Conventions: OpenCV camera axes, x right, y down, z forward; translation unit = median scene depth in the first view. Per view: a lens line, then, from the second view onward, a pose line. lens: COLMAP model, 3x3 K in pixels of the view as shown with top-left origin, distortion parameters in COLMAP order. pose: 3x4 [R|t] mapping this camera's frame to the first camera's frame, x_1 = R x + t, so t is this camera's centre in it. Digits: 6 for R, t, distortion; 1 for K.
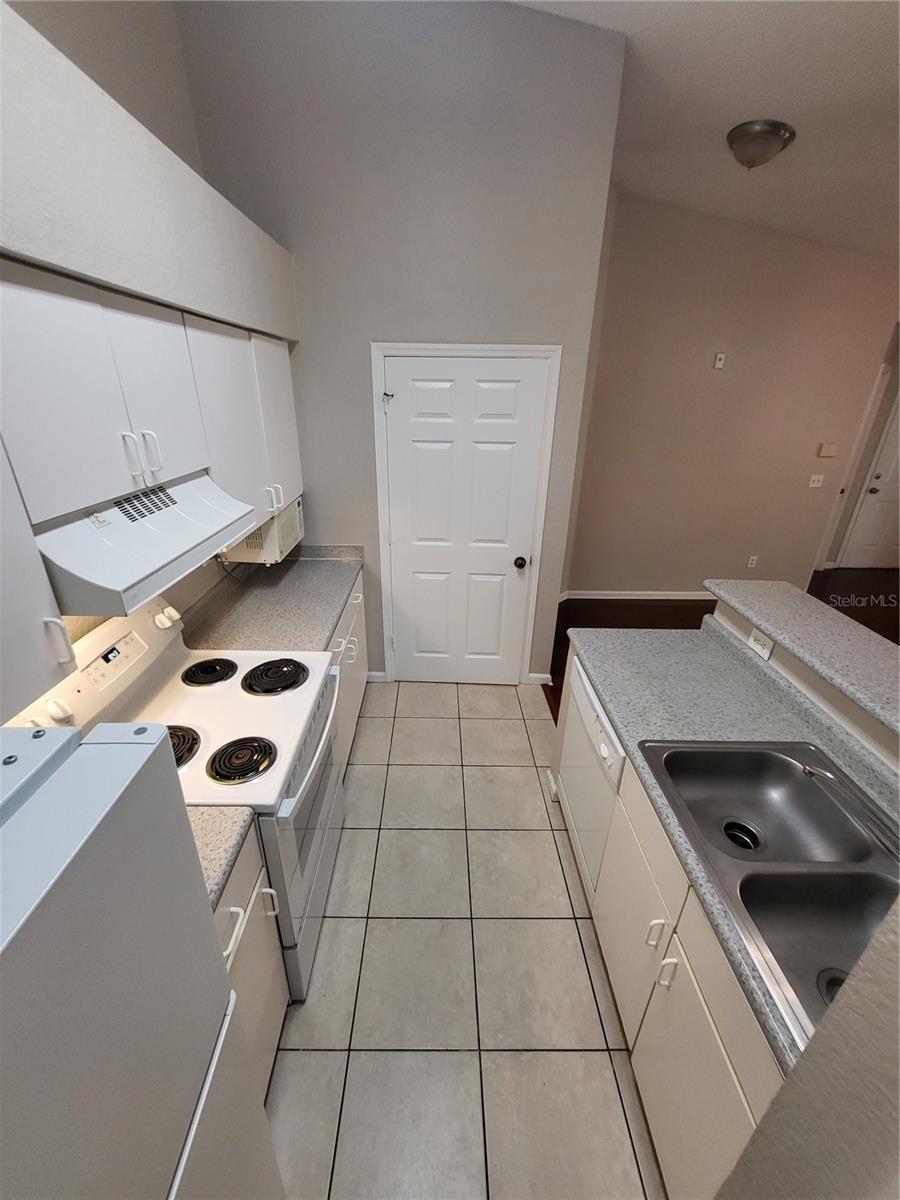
lens RADIAL K [[470.1, 0, 443.7], [0, 470.1, 603.1], [0, 0, 1]] dist [-0.002253, 0.000501]
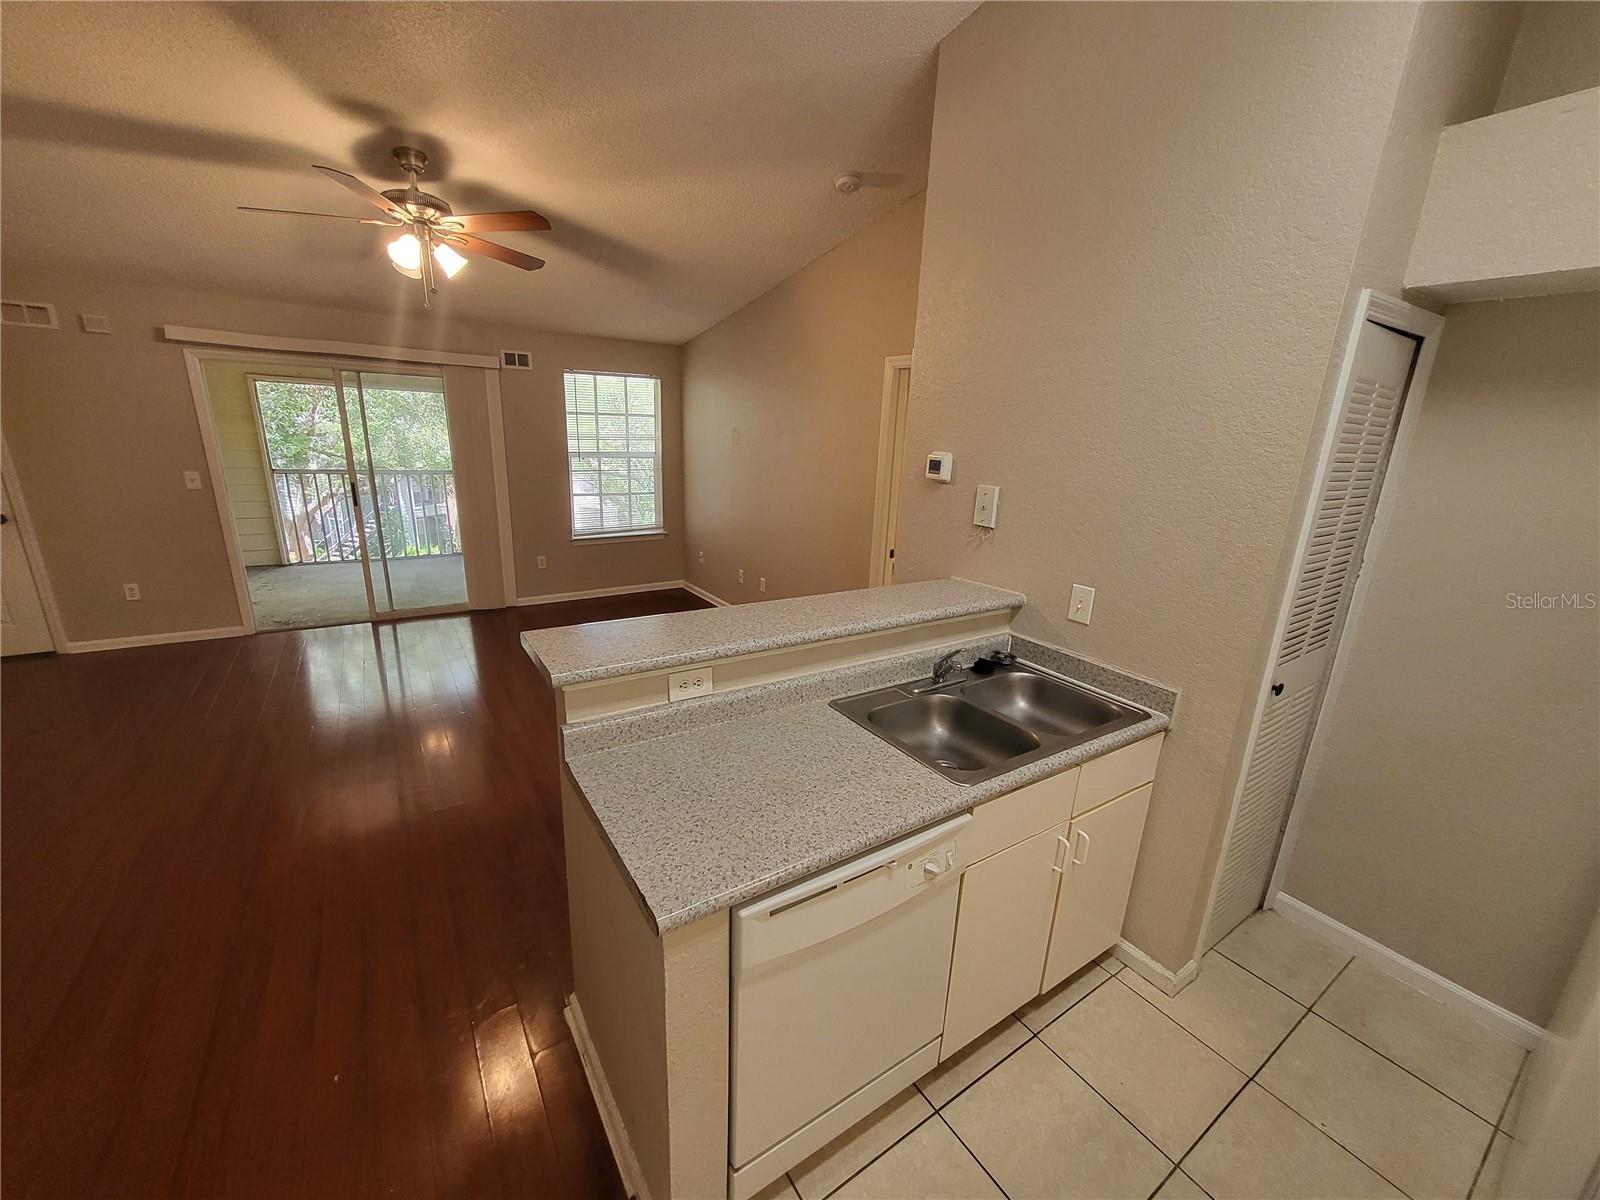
lens RADIAL K [[626.8, 0, 805.1], [0, 626.8, 608.6], [0, 0, 1]] dist [-0.002253, 0.000501]
pose [[-0.549383, -0.259987, 0.794094, -0.062002], [0.303296, 0.823495, 0.479444, -0.178184], [-0.778582, 0.504244, -0.373562, 0.504969]]
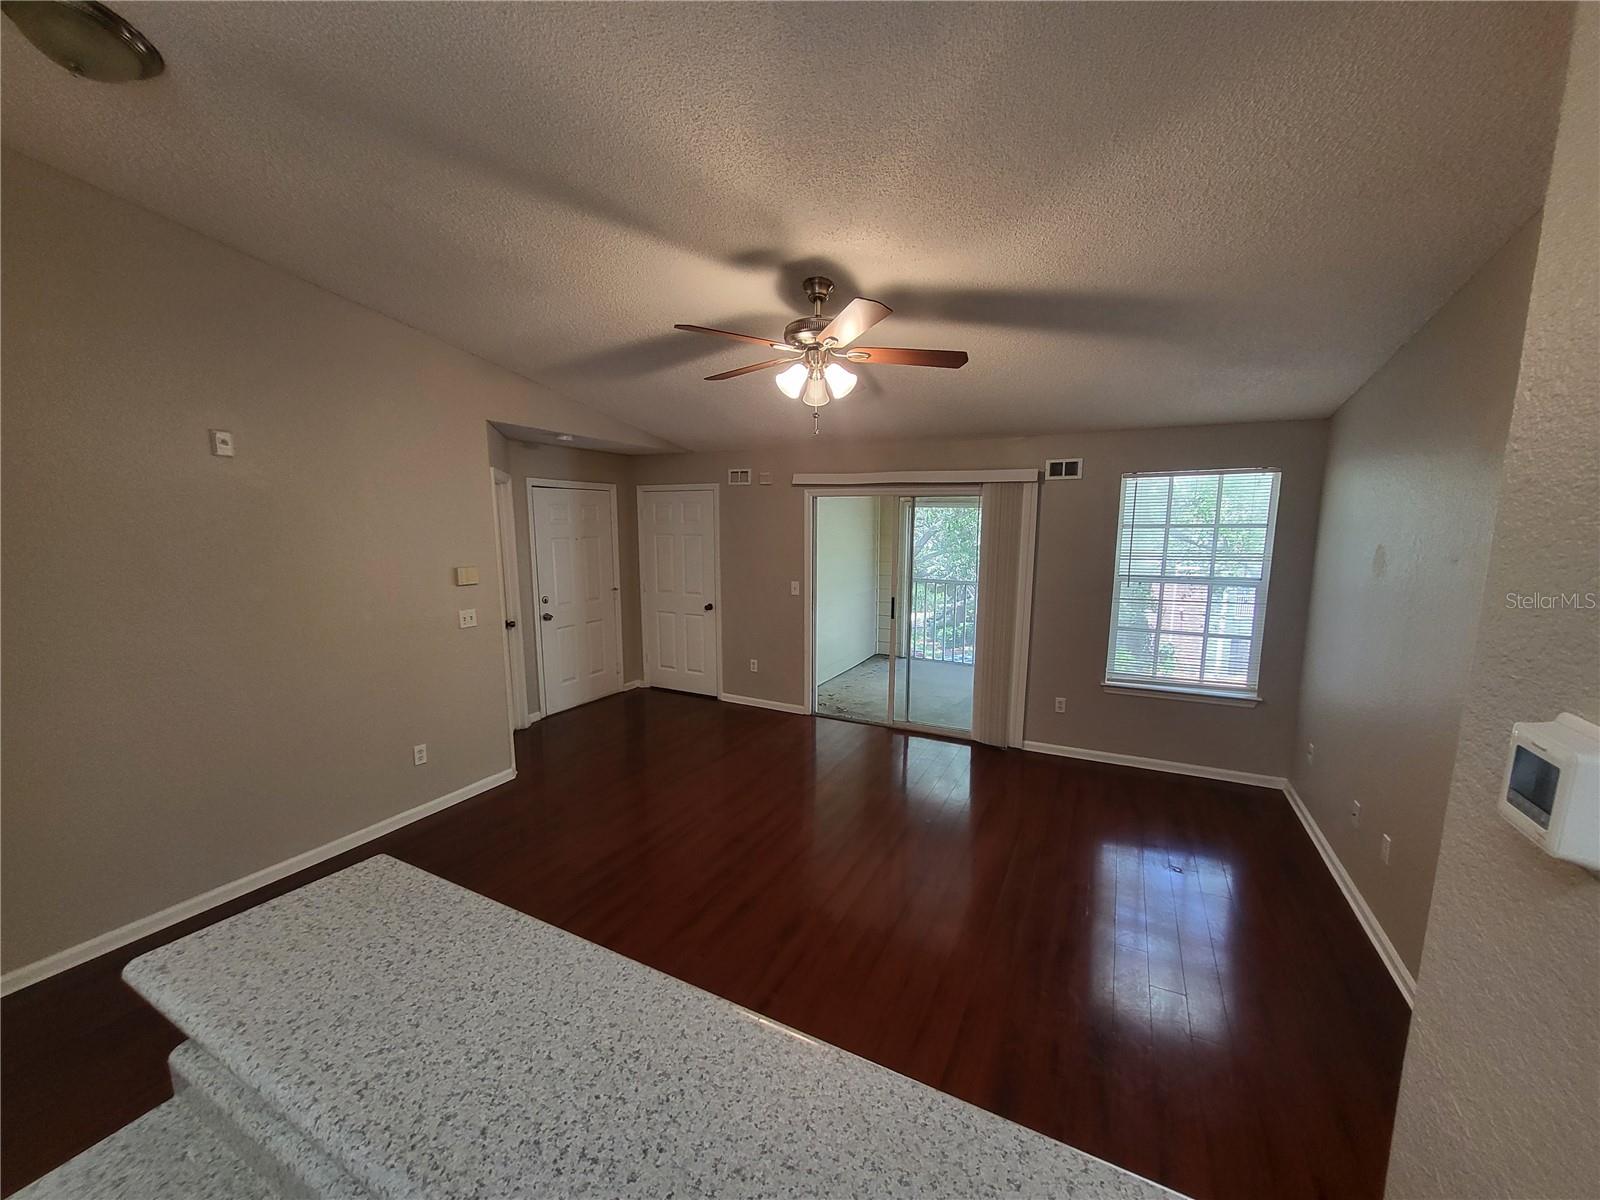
lens RADIAL K [[626.8, 0, 800.1], [0, 626.8, 605.7], [0, 0, 1]] dist [-0.002253, 0.000501]
pose [[0.463465, -0.128809, 0.876703, 0.213014], [0.367133, 0.928378, -0.057682, -0.042976], [-0.806482, 0.348601, 0.477560, 0.153100]]
